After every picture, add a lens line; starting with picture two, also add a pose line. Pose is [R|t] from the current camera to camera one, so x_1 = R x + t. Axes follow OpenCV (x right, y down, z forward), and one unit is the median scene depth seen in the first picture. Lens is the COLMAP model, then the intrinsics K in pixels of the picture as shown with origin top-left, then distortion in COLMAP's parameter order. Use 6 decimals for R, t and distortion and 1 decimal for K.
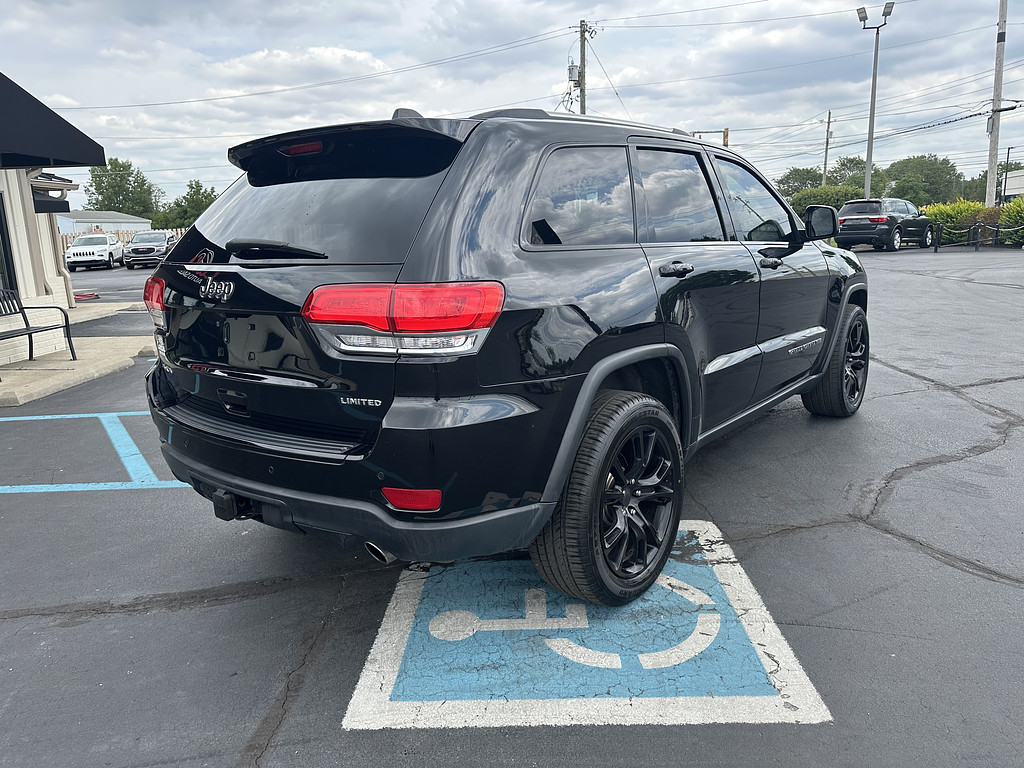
lens RADIAL K [[715.3, 0, 511.7], [0, 715.3, 376.1], [0, 0, 1]] dist [0.012726, -0.025293]
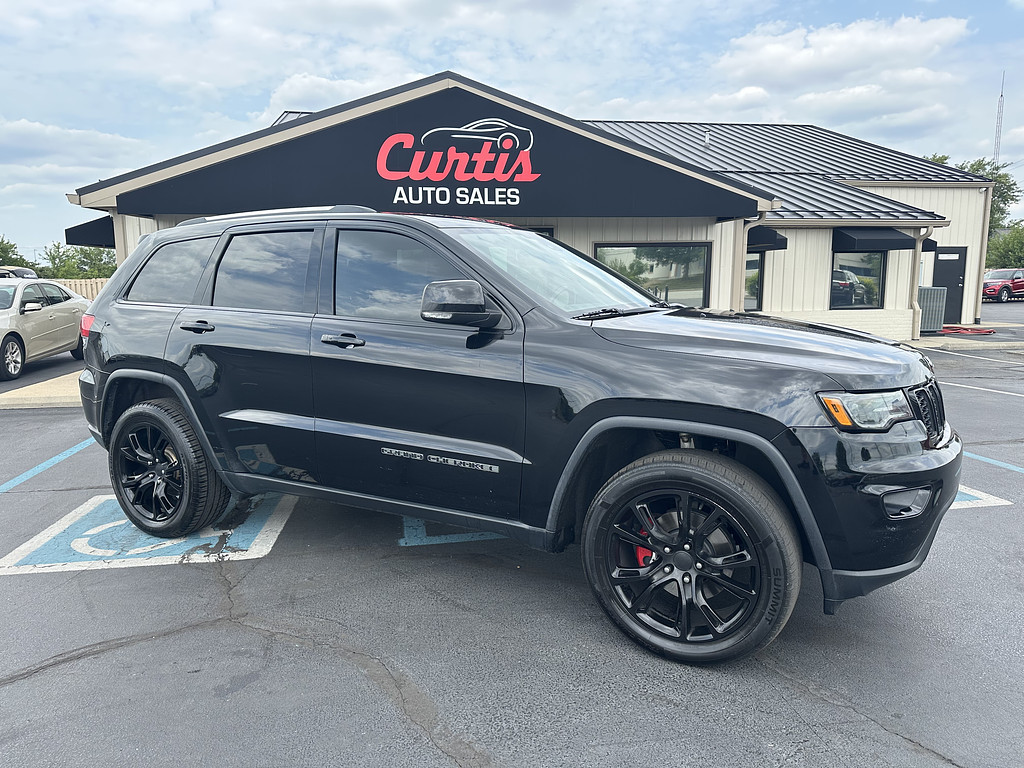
lens RADIAL K [[715.3, 0, 514.9], [0, 715.3, 389.1], [0, 0, 1]] dist [0.012726, -0.025293]
pose [[0.175343, 0.179975, -0.967917, 1.477817], [-0.196047, 0.969842, 0.144819, -0.311491], [0.964790, 0.164364, 0.205338, 1.178080]]
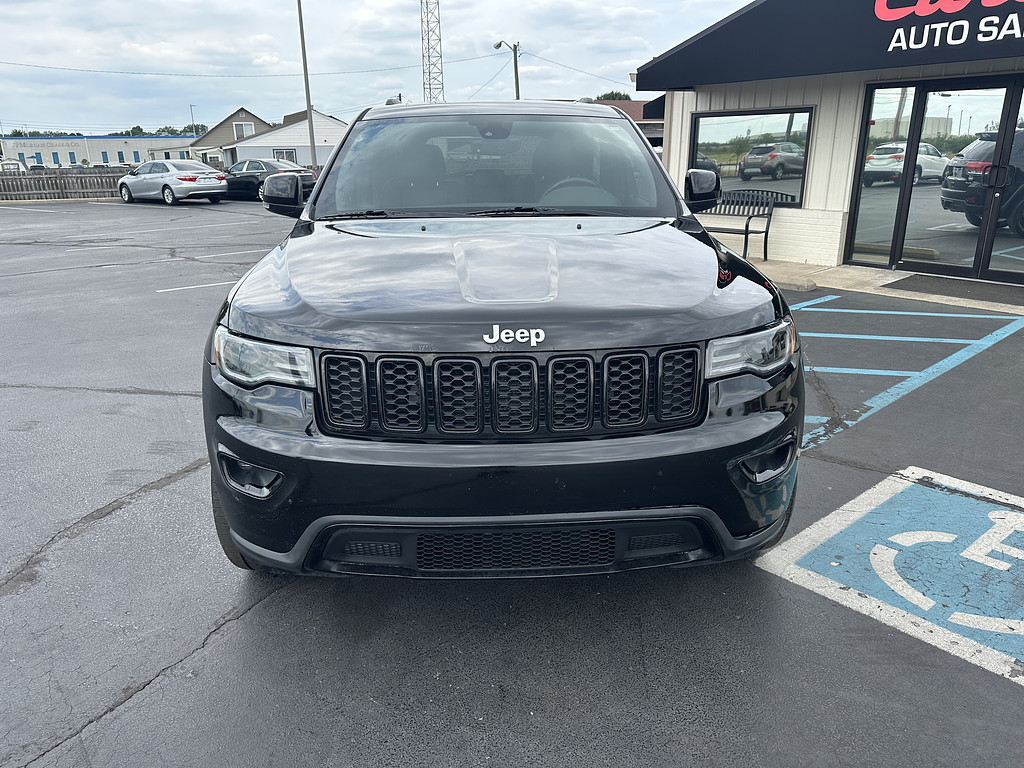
lens RADIAL K [[715.3, 0, 515.8], [0, 715.3, 377.3], [0, 0, 1]] dist [0.012726, -0.025293]
pose [[-0.745141, 0.247125, -0.619430, 1.016619], [-0.091162, 0.882350, 0.461680, -0.557830], [0.660647, 0.400485, -0.634947, 2.289013]]
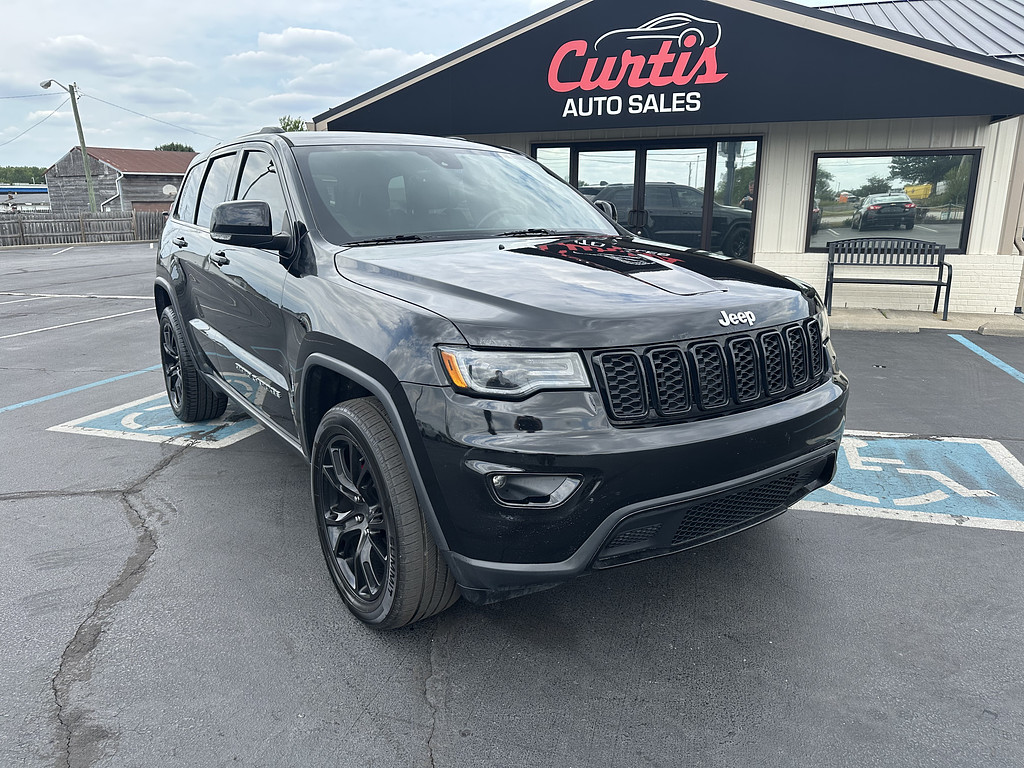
lens RADIAL K [[715.3, 0, 513.3], [0, 715.3, 380.4], [0, 0, 1]] dist [0.012726, -0.025293]
pose [[-0.274873, 0.271699, -0.922293, 1.368507], [-0.174347, 0.929255, 0.325711, -0.447504], [0.945541, 0.250328, -0.208057, 1.848153]]
